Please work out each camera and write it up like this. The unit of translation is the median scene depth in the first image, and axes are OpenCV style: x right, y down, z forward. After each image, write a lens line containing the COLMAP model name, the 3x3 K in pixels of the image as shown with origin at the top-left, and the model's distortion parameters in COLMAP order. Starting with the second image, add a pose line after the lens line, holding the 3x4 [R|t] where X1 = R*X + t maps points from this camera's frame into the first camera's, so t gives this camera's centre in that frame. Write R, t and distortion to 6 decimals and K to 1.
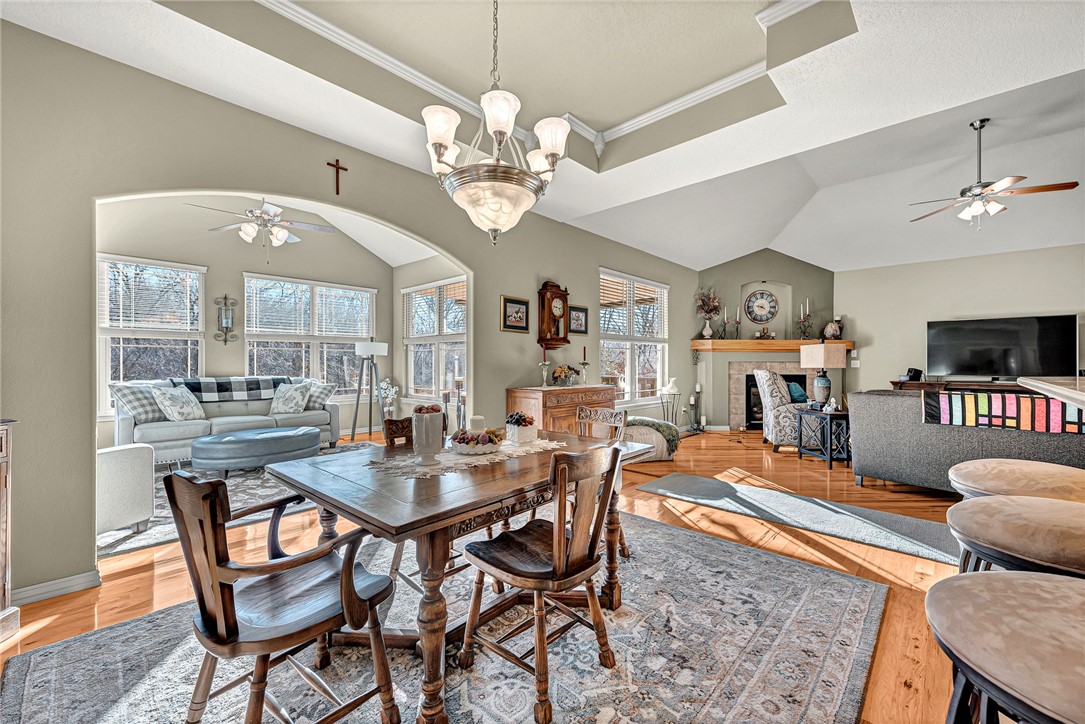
lens RADIAL K [[432.9, 0, 542.5], [0, 432.9, 364.0], [0, 0, 1]] dist [0.004649, -0.001131]
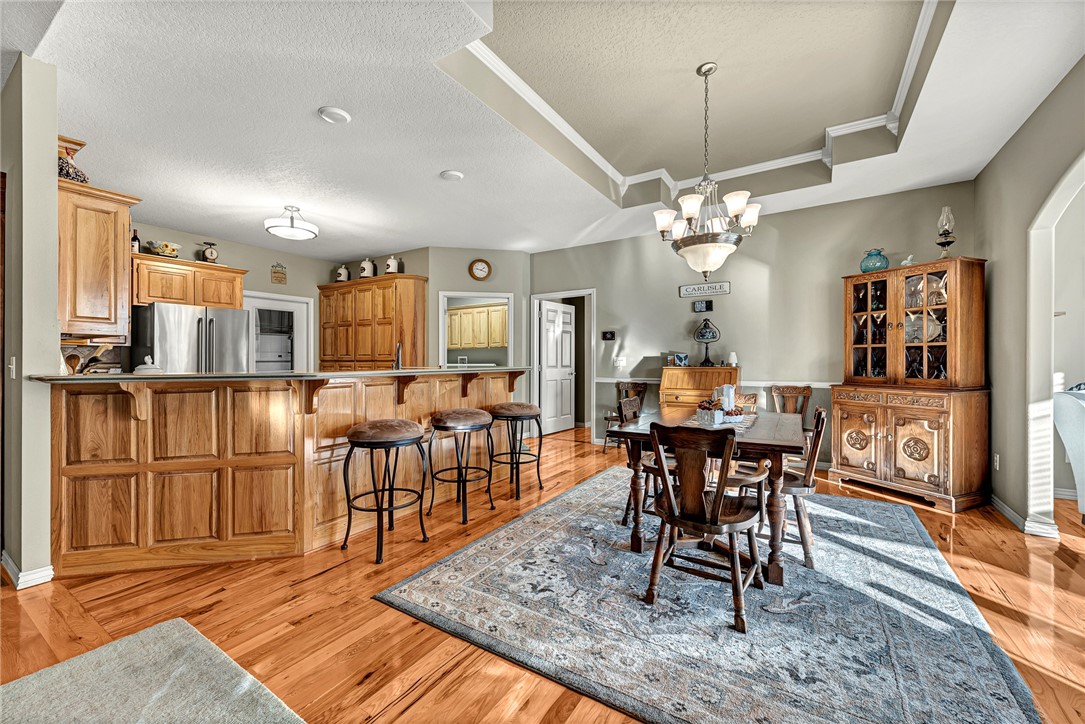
lens RADIAL K [[432.9, 0, 542.5], [0, 432.9, 361.7], [0, 0, 1]] dist [0.004649, -0.001131]
pose [[-0.981834, 0.002768, -0.189721, 0.268834], [0.001398, 0.999972, 0.007355, -0.002759], [0.189736, 0.006956, -0.981811, 0.874244]]
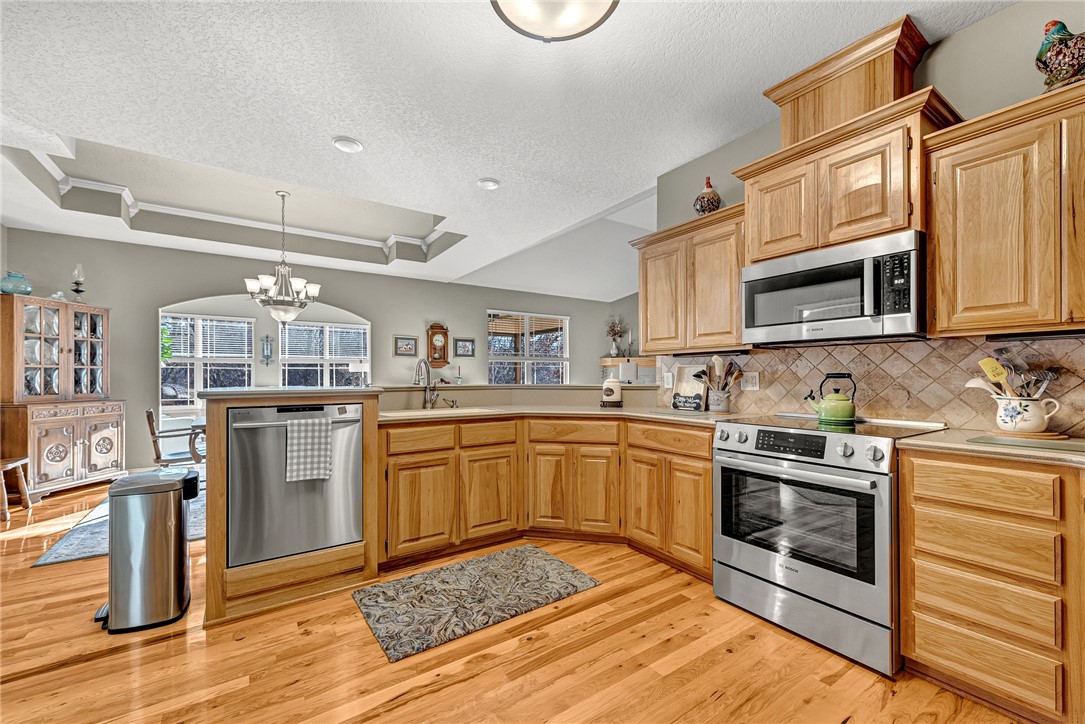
lens RADIAL K [[432.9, 0, 538.6], [0, 432.9, 371.0], [0, 0, 1]] dist [0.004649, -0.001131]
pose [[0.977109, -0.005360, -0.212671, 0.649870], [0.002124, 0.999879, -0.015441, -0.000408], [0.212728, 0.014636, 0.977002, -0.374078]]
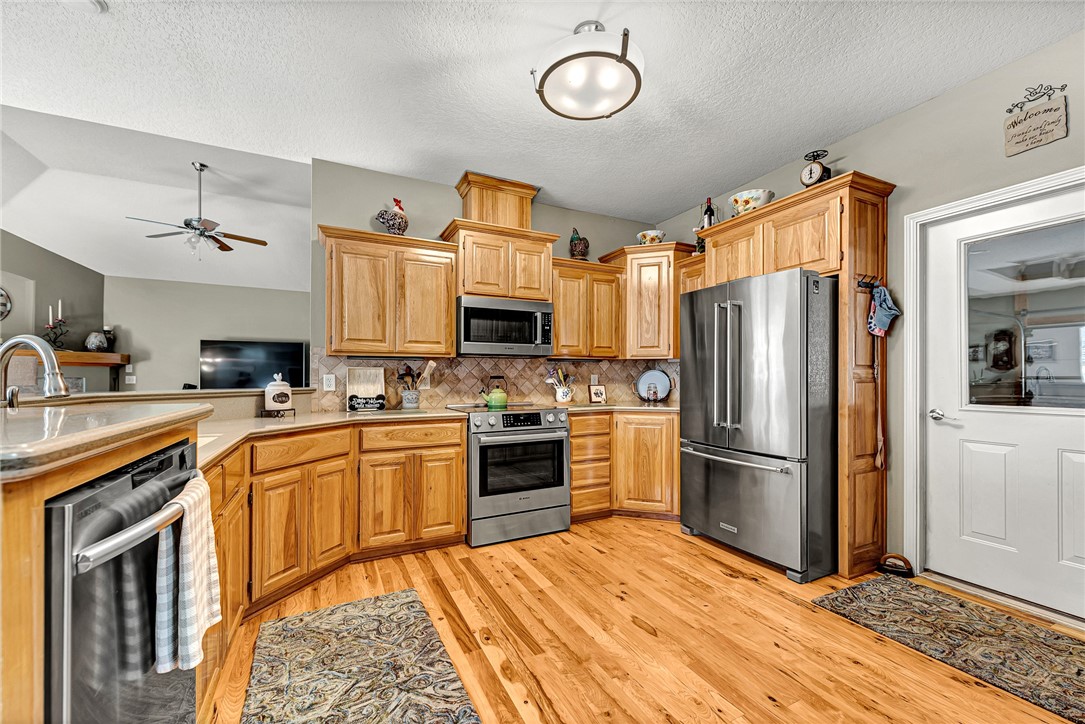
lens RADIAL K [[432.9, 0, 538.7], [0, 432.9, 372.6], [0, 0, 1]] dist [0.004649, -0.001131]
pose [[0.341807, 0.007876, 0.939737, 0.223729], [0.005703, 0.999929, -0.010455, -0.001799], [-0.939753, 0.008933, 0.341738, -0.180888]]
